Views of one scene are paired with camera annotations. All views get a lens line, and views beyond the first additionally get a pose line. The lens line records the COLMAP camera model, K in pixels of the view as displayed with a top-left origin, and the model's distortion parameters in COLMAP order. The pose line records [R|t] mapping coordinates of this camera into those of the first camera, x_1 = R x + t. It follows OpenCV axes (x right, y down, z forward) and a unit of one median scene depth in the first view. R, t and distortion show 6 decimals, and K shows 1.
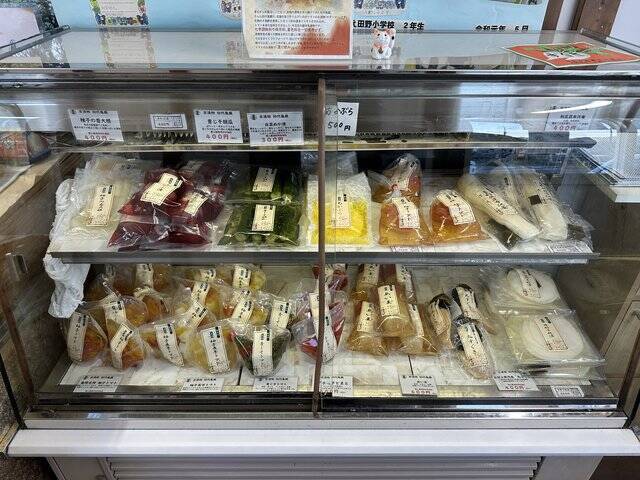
lens RADIAL K [[444.7, 0, 320.0], [0, 444.7, 240.0], [0, 0, 1]] dist [0.009469, 0.001782]
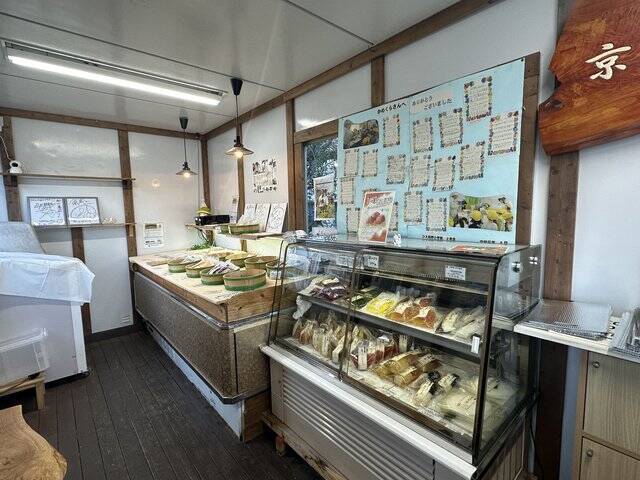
lens RADIAL K [[311.8, 0, 320.0], [0, 311.8, 240.0], [0, 0, 1]] dist [0.000268, 0.000008]
pose [[0.650306, 0.048420, -0.758128, 1.048559], [-0.401899, 0.868798, -0.289253, 0.250026], [0.644654, 0.492794, 0.584445, -0.339013]]
